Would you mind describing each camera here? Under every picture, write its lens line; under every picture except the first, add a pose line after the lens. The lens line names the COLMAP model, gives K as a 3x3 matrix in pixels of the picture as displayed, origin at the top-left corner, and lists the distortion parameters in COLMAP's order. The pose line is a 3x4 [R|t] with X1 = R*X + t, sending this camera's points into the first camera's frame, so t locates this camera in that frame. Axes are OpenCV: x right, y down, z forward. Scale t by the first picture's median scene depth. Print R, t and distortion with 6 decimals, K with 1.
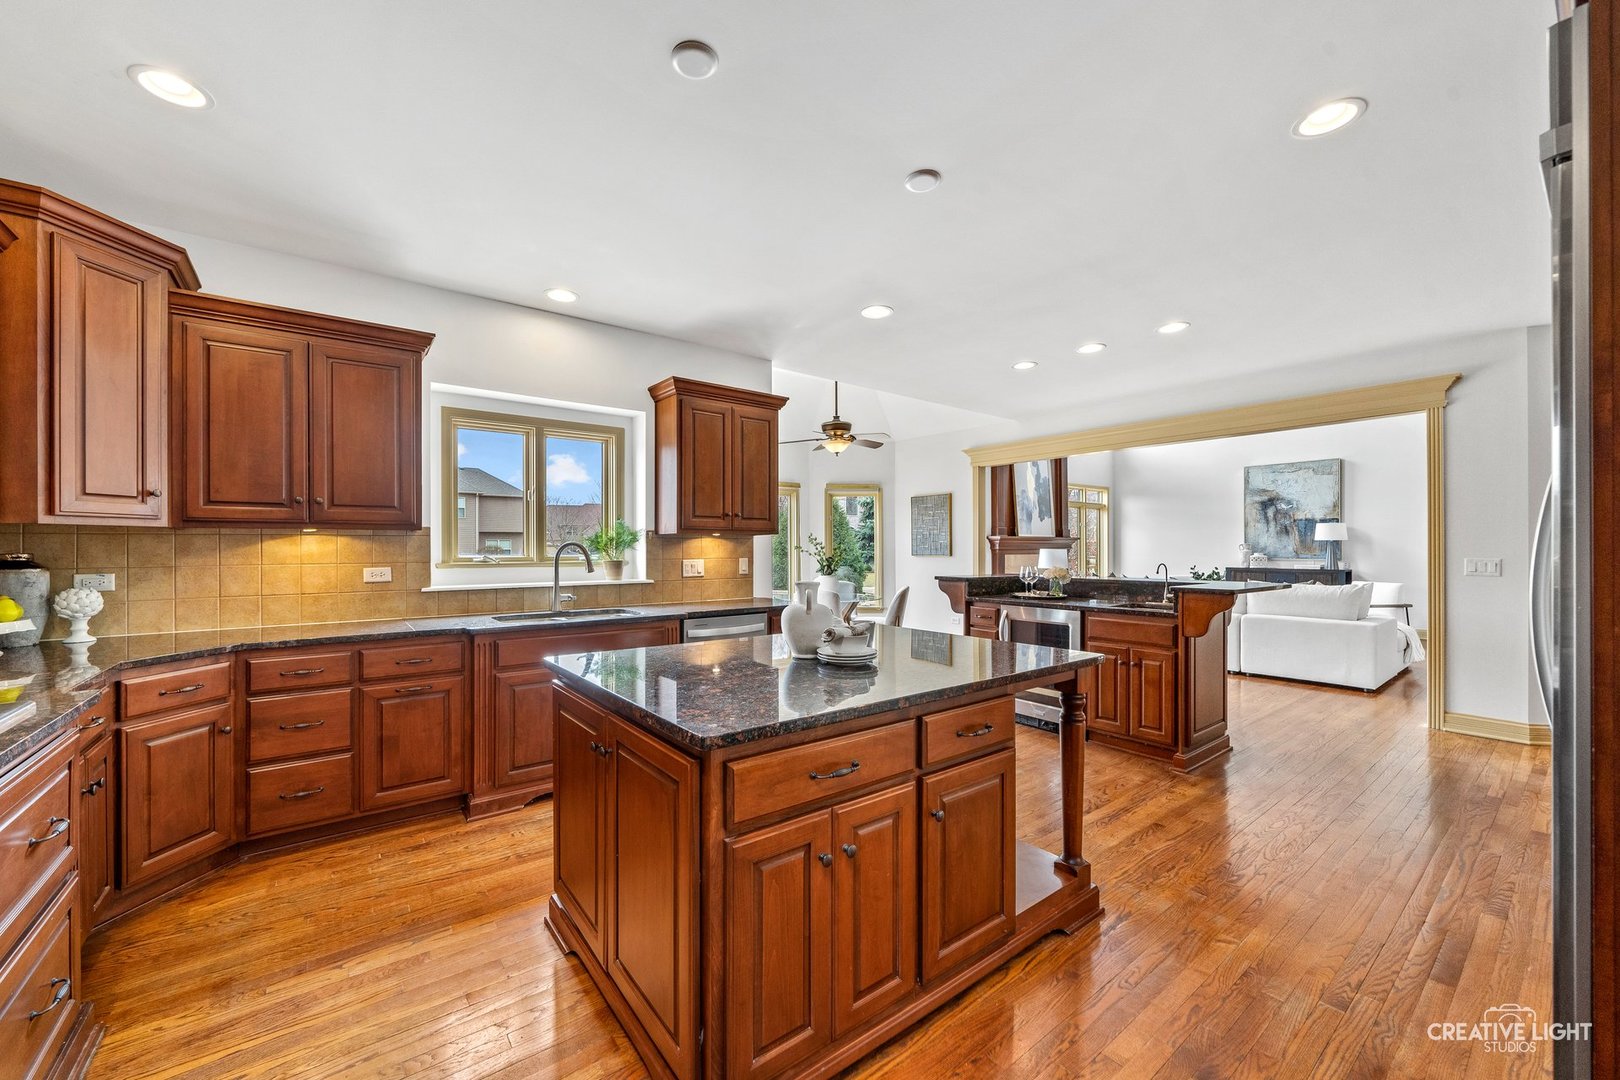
lens RADIAL K [[625.1, 0, 802.0], [0, 625.1, 541.3], [0, 0, 1]] dist [0.000458, -0.000026]
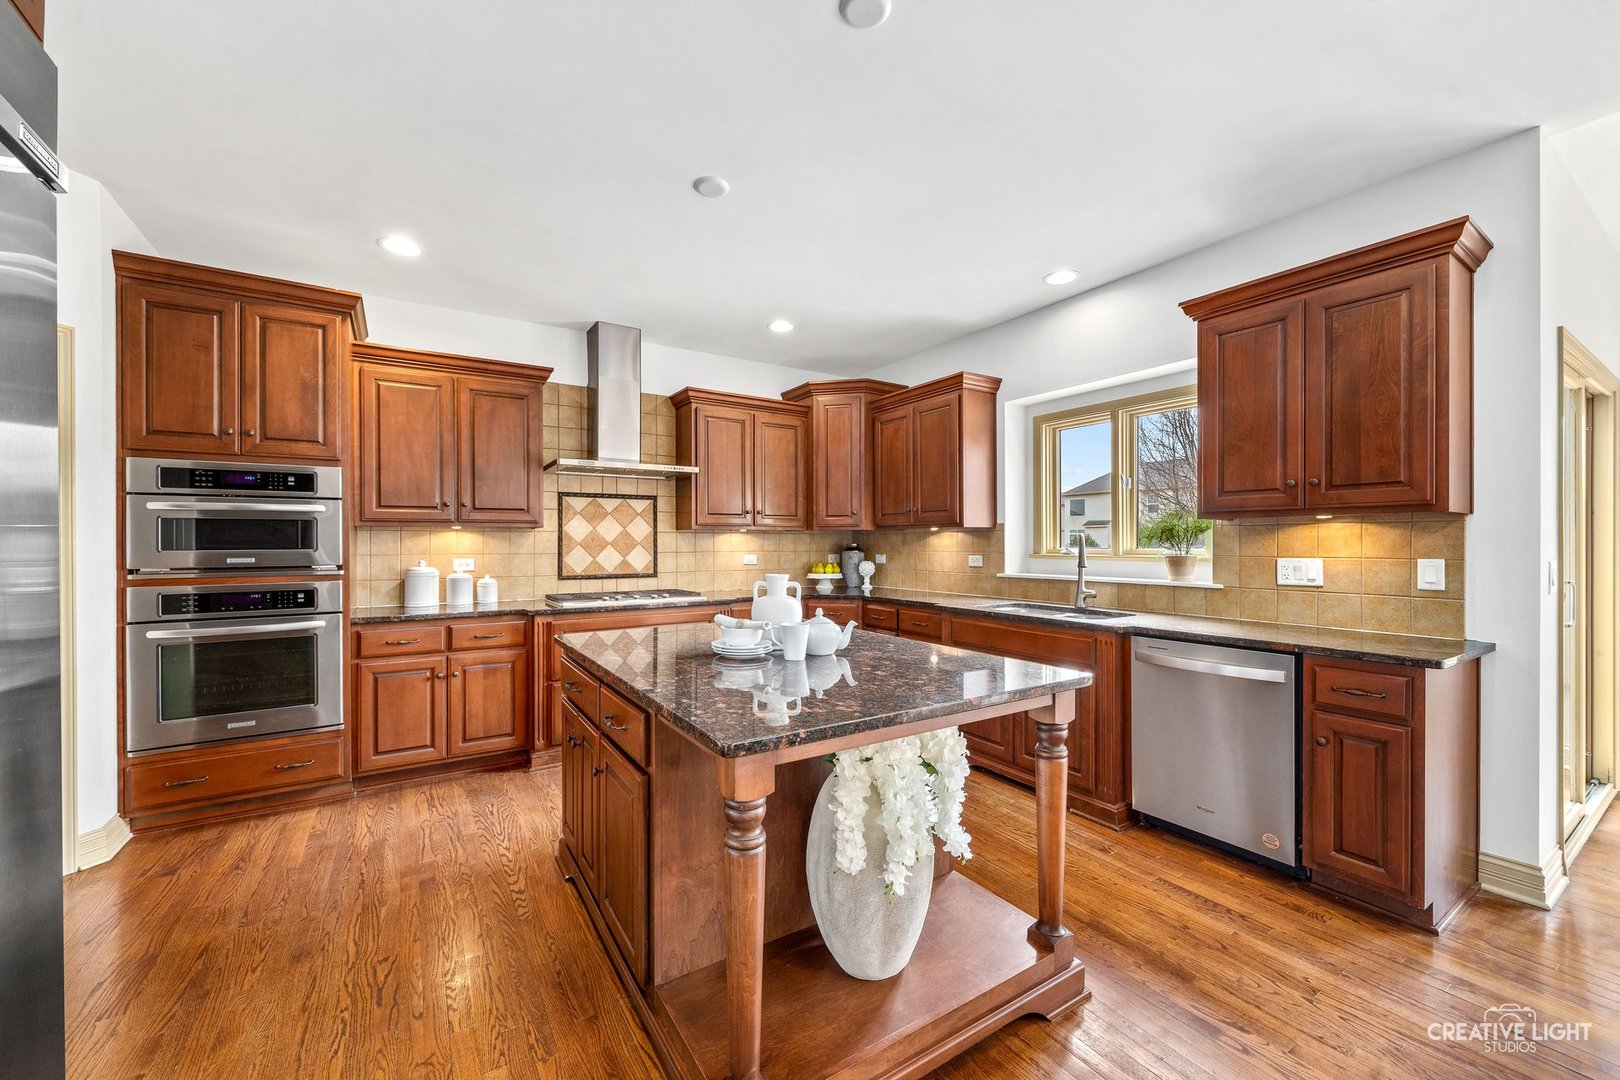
lens RADIAL K [[625.1, 0, 796.9], [0, 625.1, 544.2], [0, 0, 1]] dist [0.000458, -0.000026]
pose [[-0.097469, 0.002203, -0.995236, 0.611844], [0.009628, 0.999953, 0.001271, 0.011261], [0.995192, -0.009458, -0.097486, 0.682798]]
